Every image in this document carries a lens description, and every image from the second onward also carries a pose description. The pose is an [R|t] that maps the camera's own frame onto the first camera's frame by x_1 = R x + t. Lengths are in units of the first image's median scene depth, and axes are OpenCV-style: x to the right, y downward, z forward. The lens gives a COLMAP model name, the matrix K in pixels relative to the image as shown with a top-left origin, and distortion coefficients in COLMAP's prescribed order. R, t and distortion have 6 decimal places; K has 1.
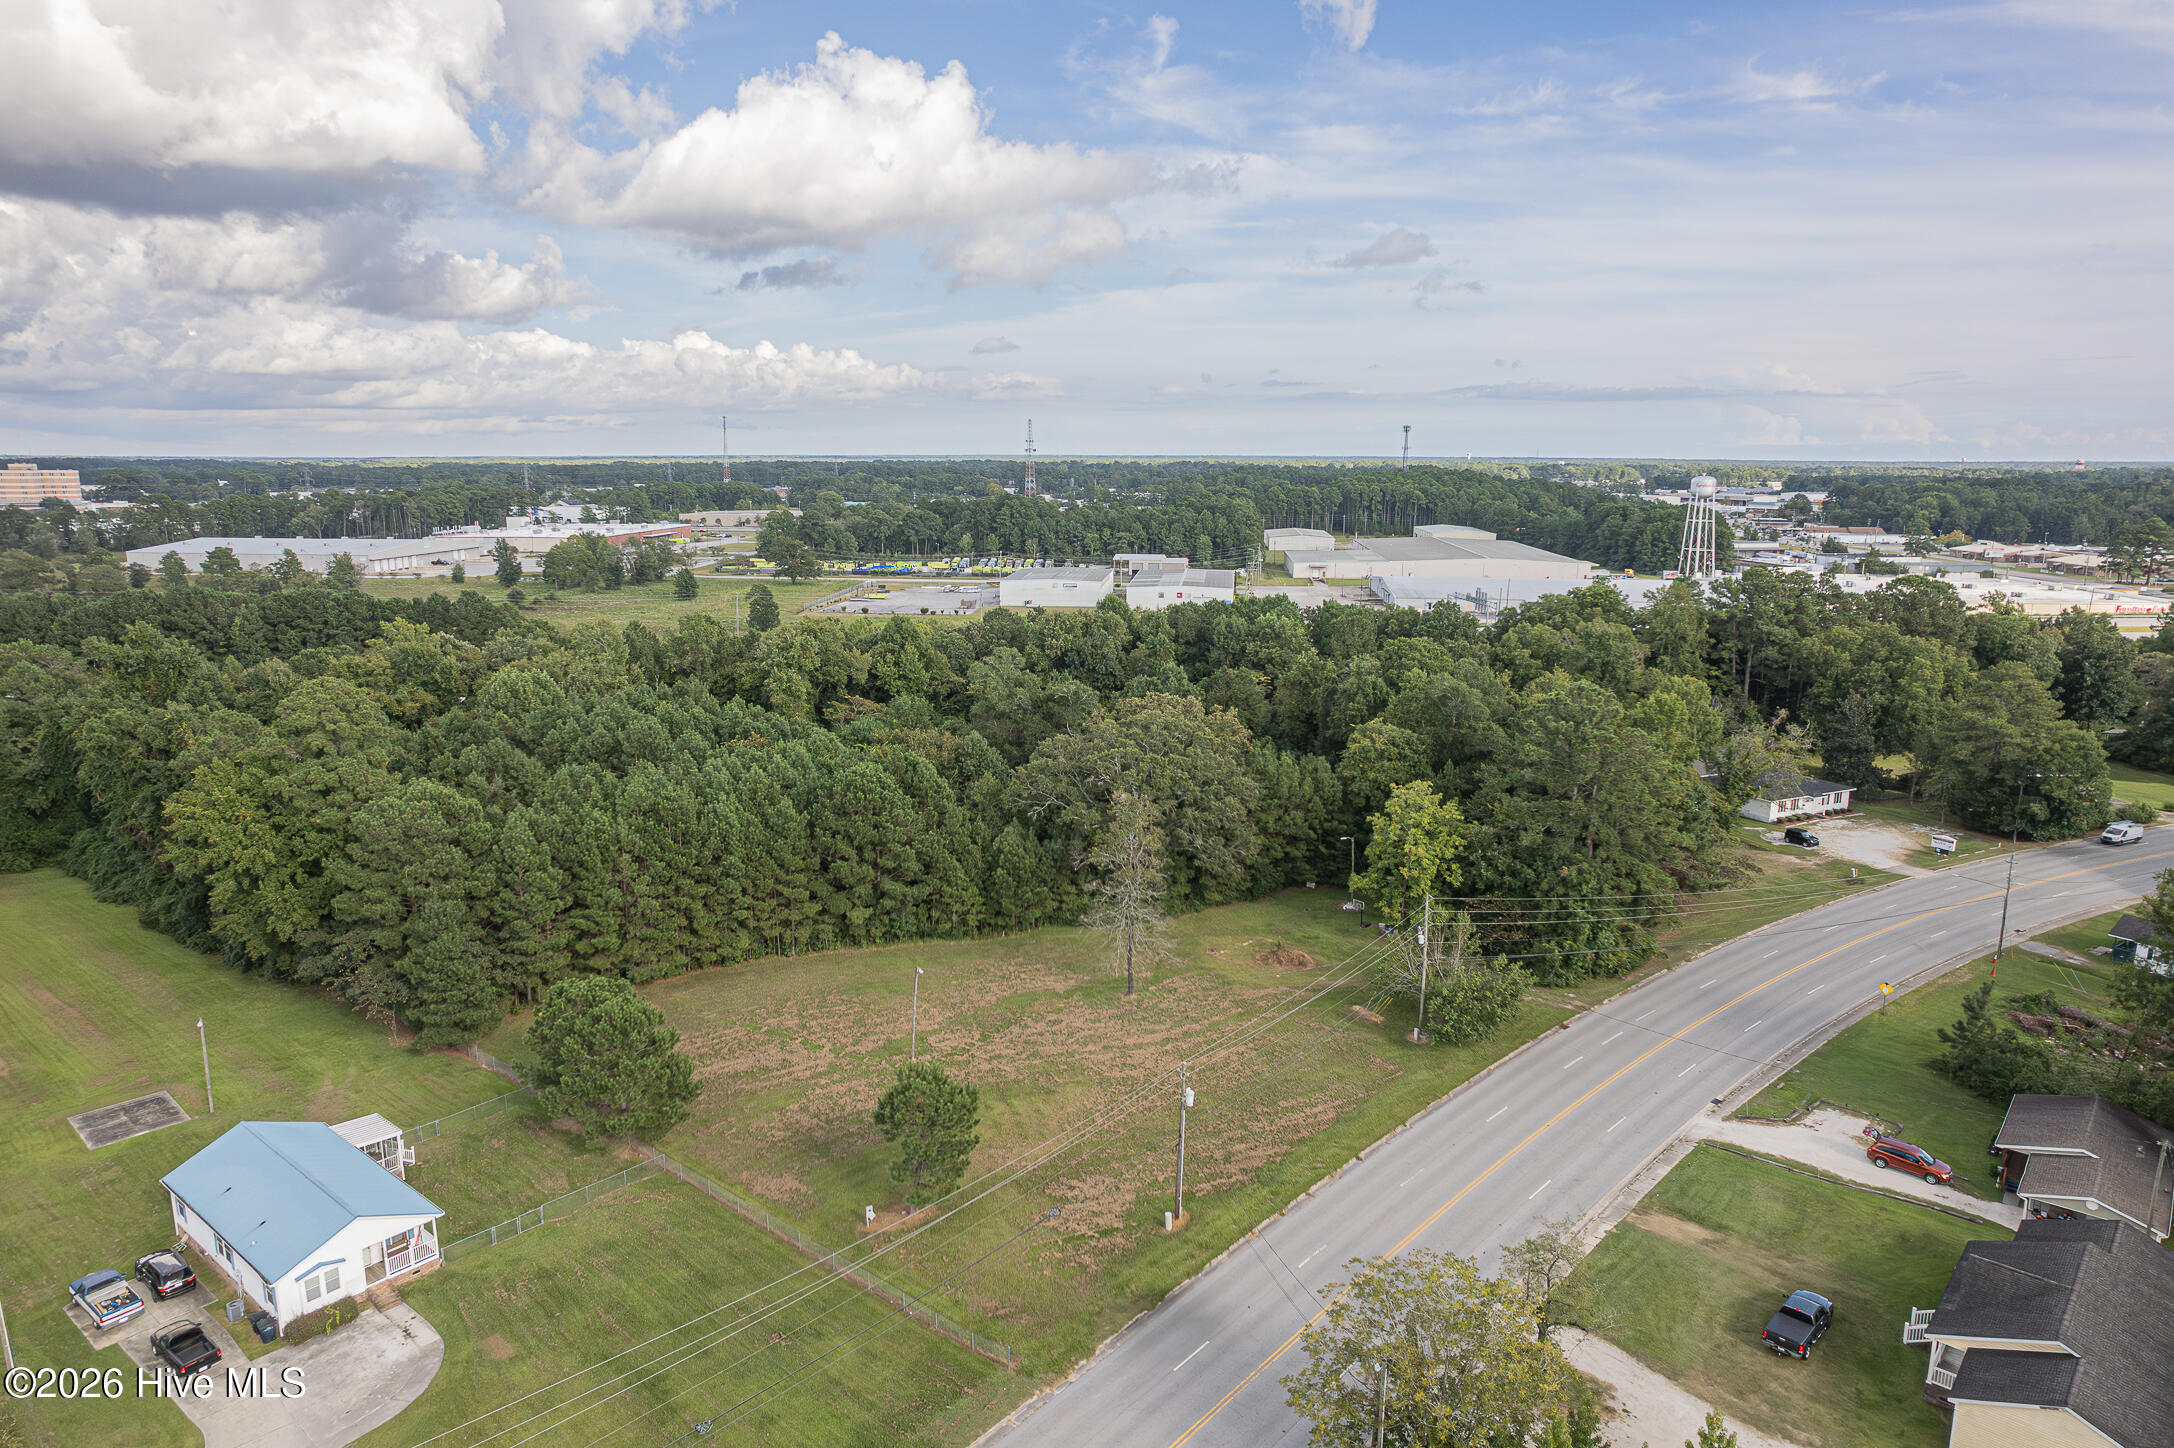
lens RADIAL K [[1377.9, 0, 1092.6], [0, 1377.9, 743.2], [0, 0, 1]] dist [-0.076312, 0.086444]
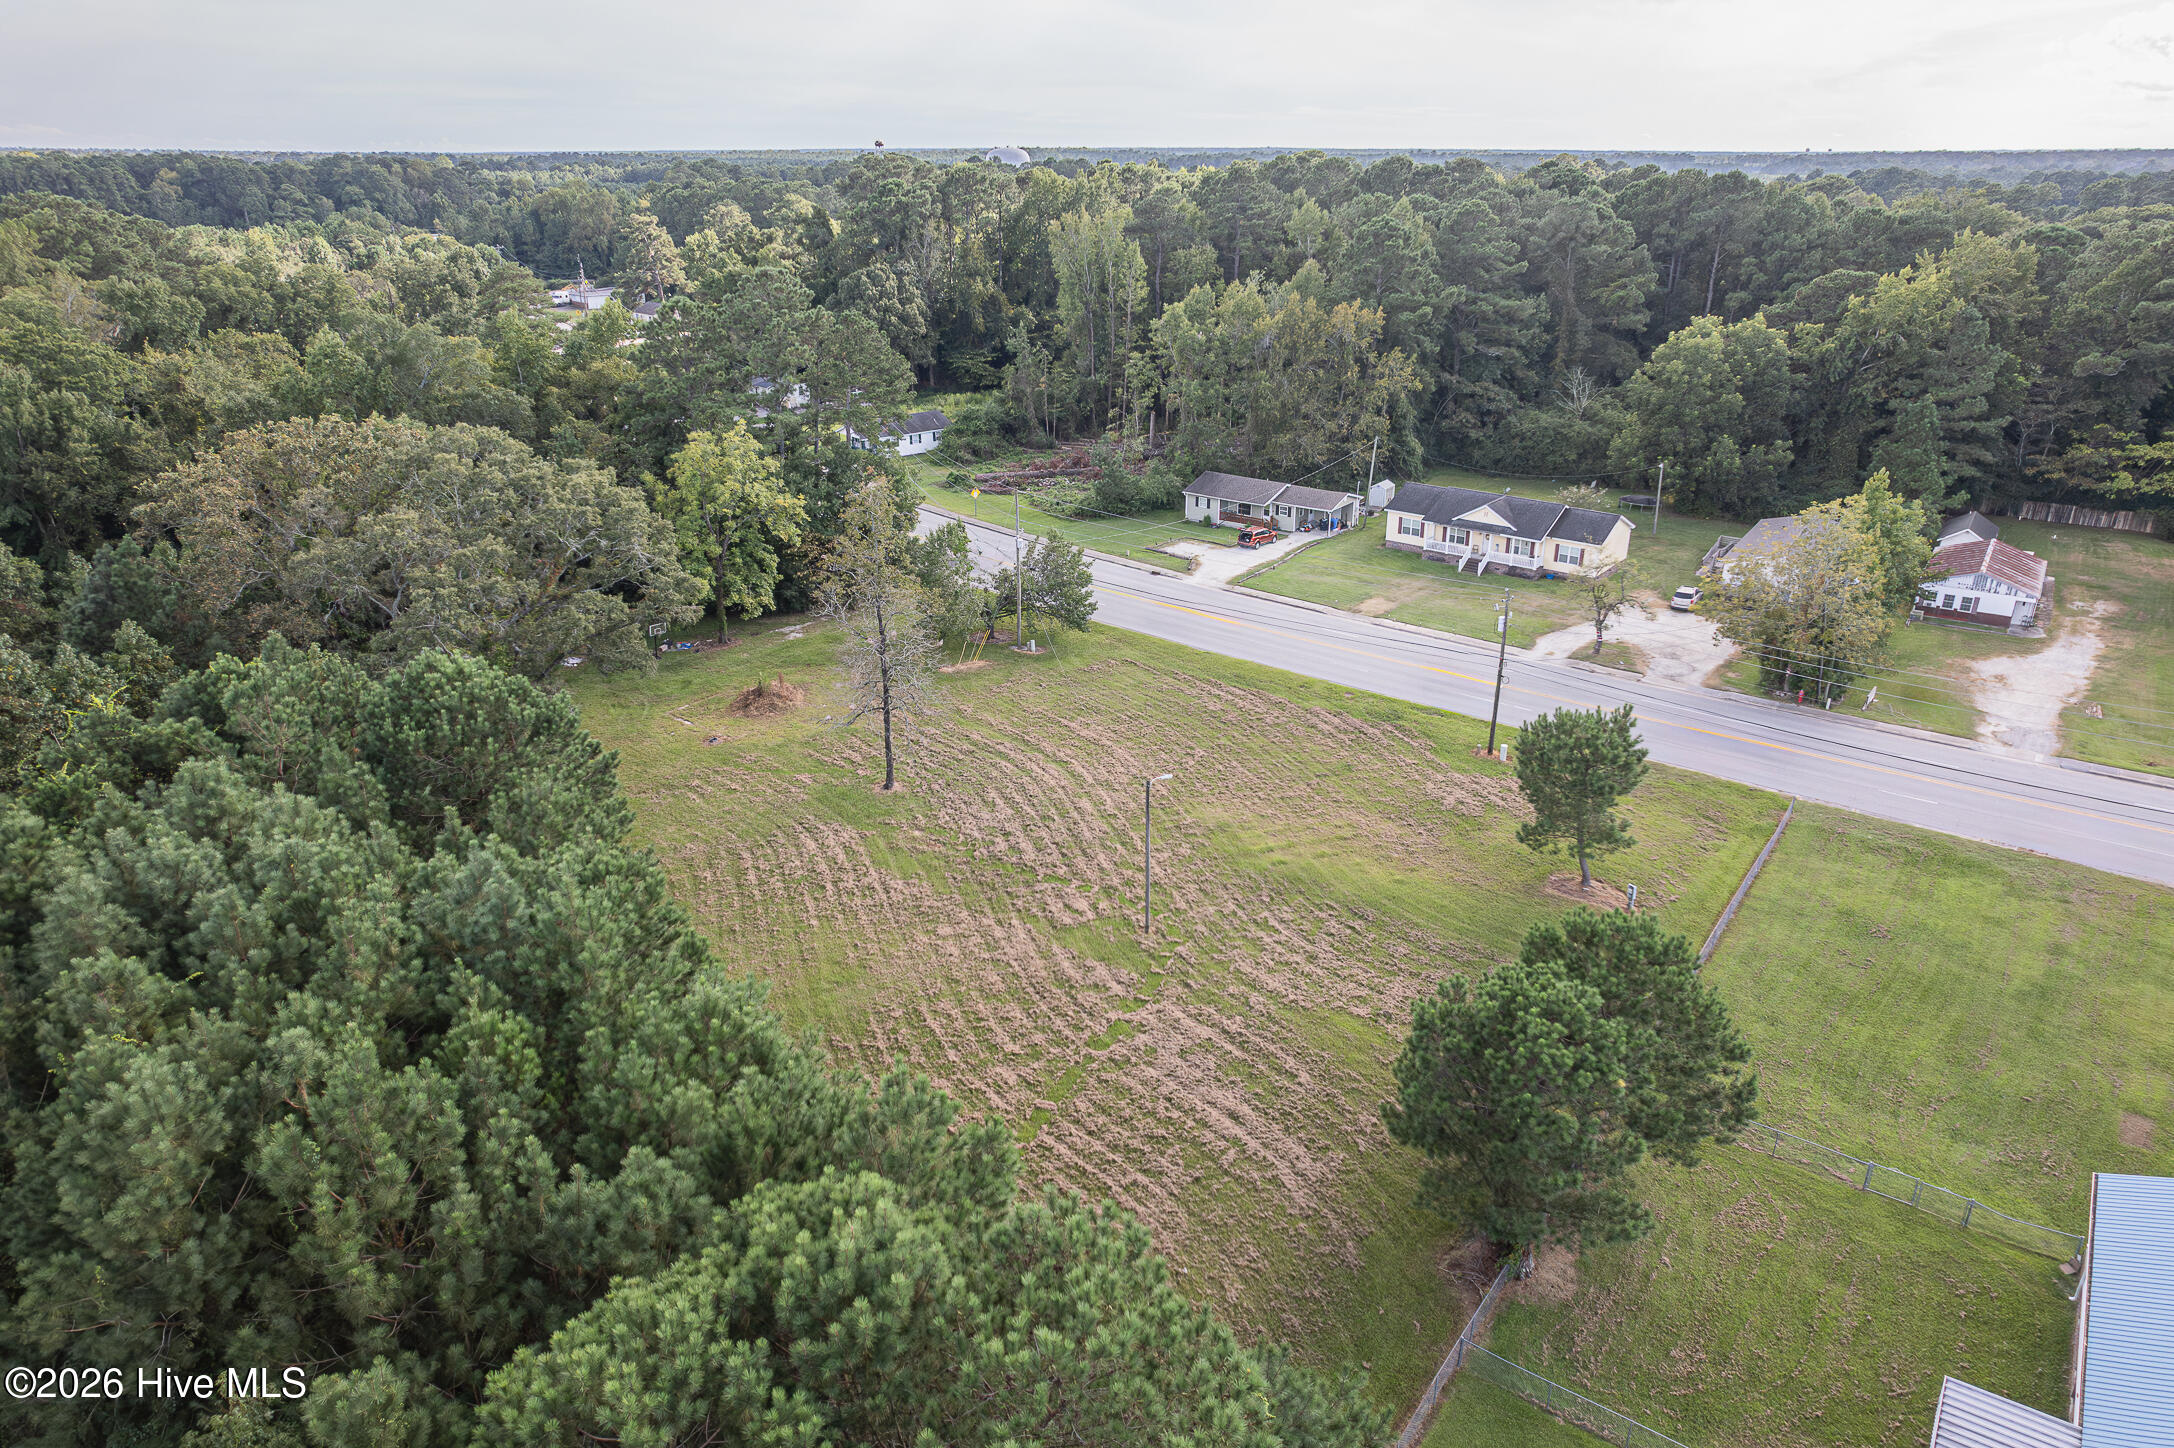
lens RADIAL K [[1401.4, 0, 1086.4], [0, 1401.4, 725.8], [0, 0, 1]] dist [-0.081611, 0.086574]
pose [[-0.057427, -0.385987, 0.920715, -0.597782], [0.205915, 0.897828, 0.389236, -0.088669], [-0.976883, 0.211942, 0.027921, 0.882914]]
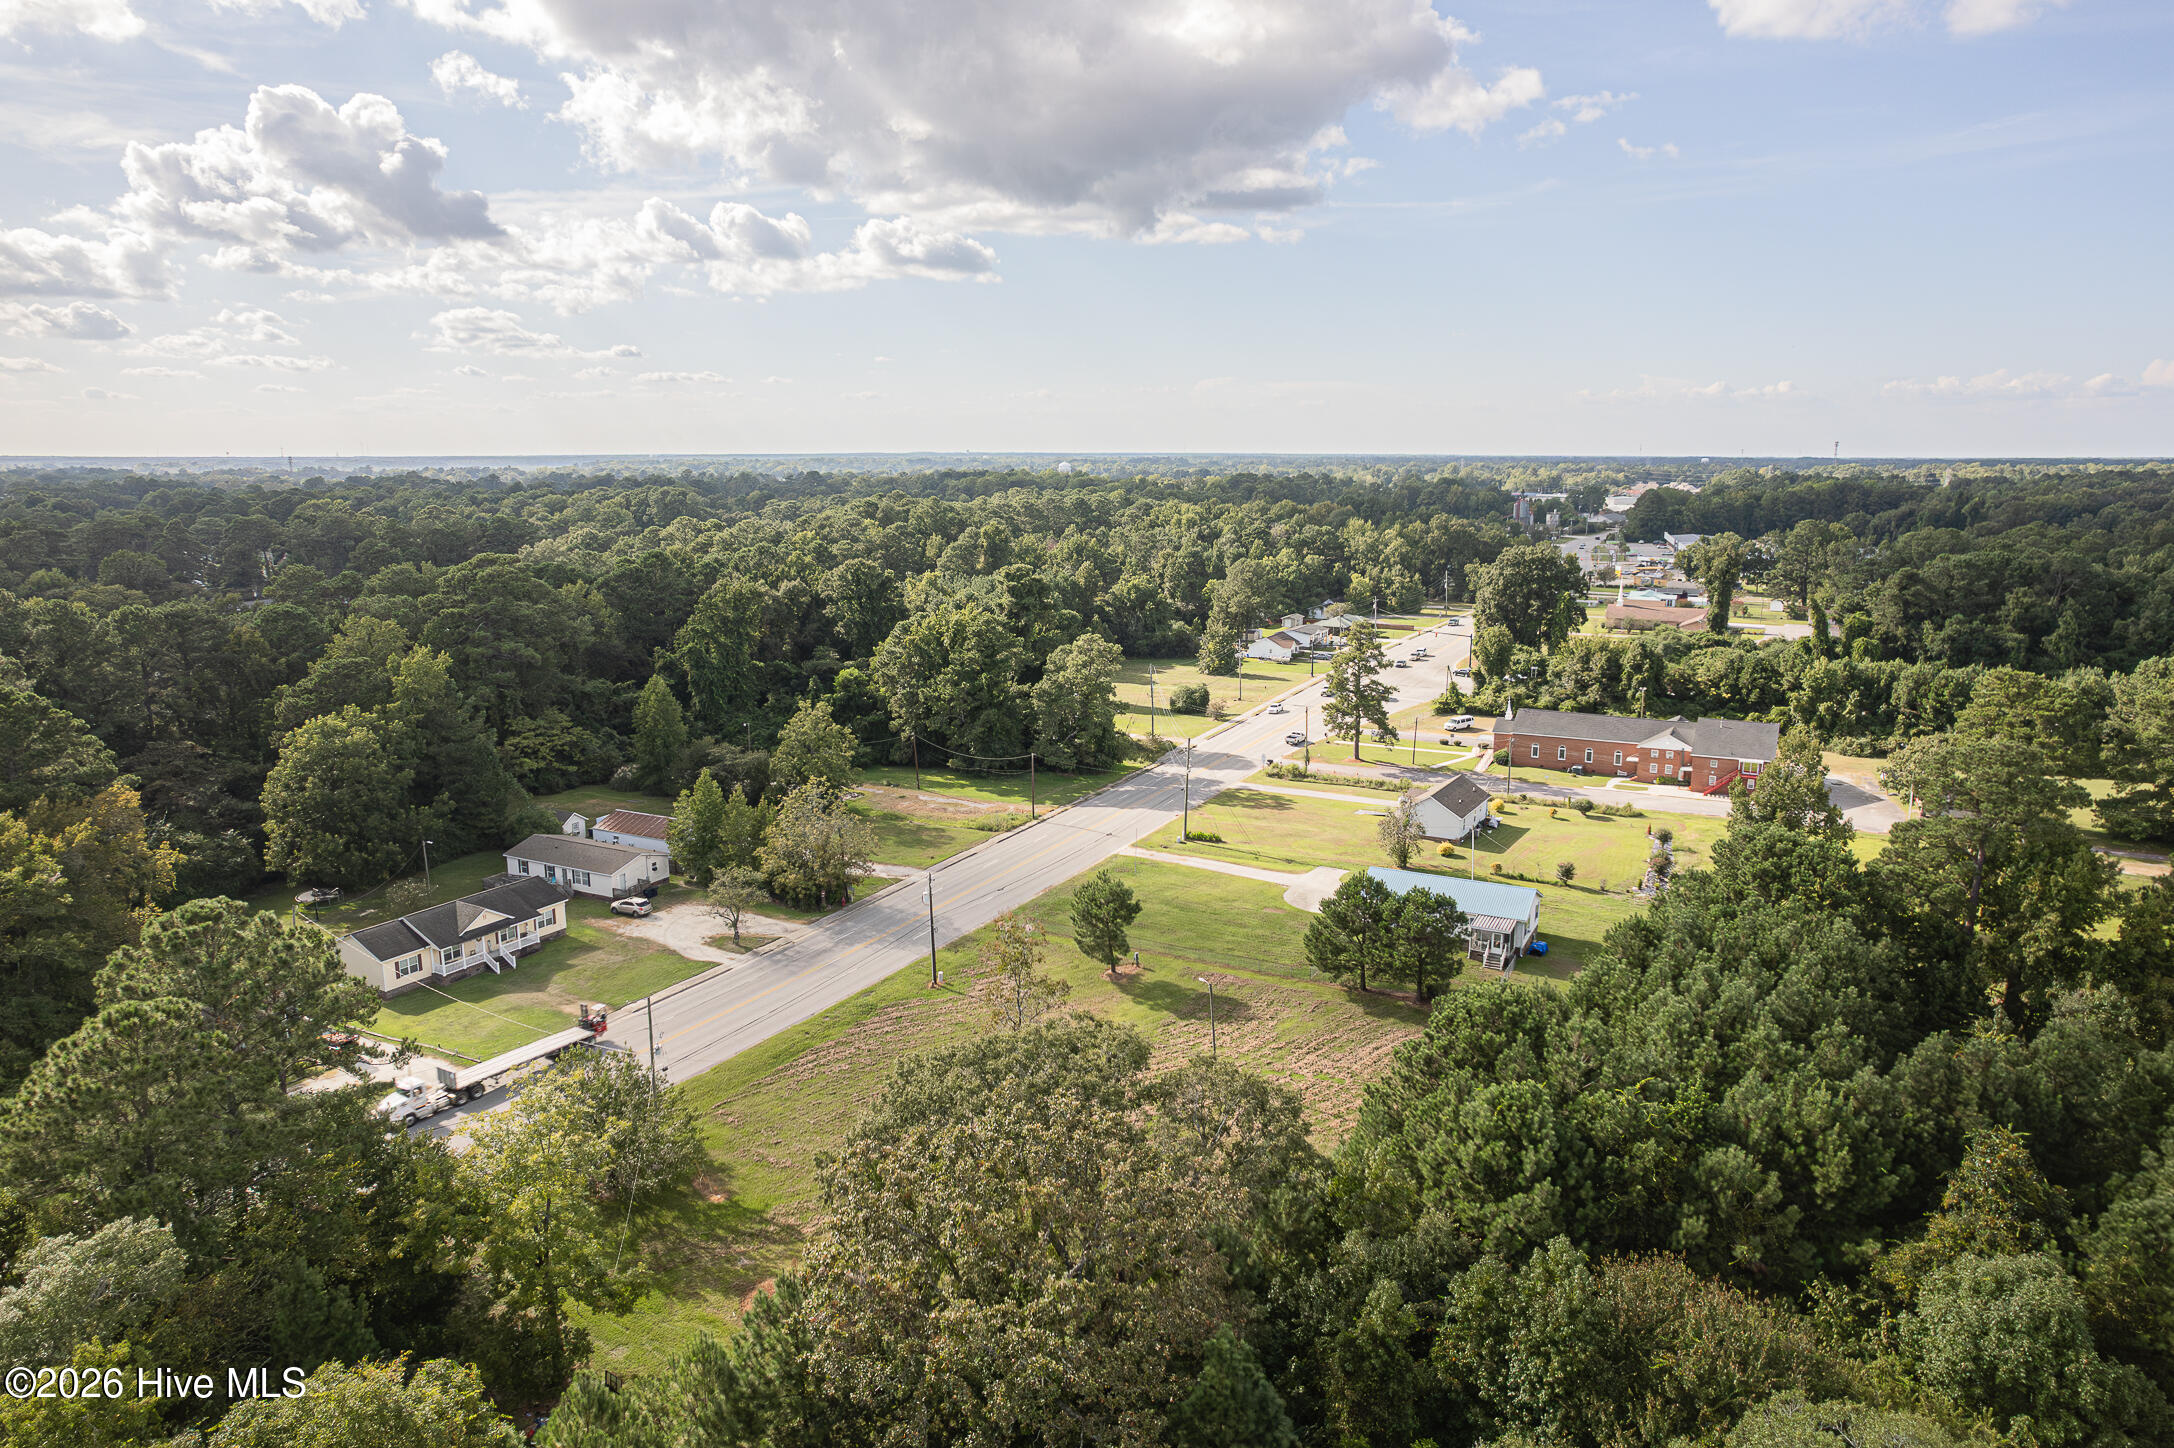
lens RADIAL K [[1390.6, 0, 1089.2], [0, 1390.6, 717.1], [0, 0, 1]] dist [-0.047557, 0.001310]
pose [[-0.978759, 0.035154, -0.201977, 0.134111], [-0.045428, 0.923509, 0.380877, -0.345217], [0.199916, 0.381963, -0.902296, 1.595986]]
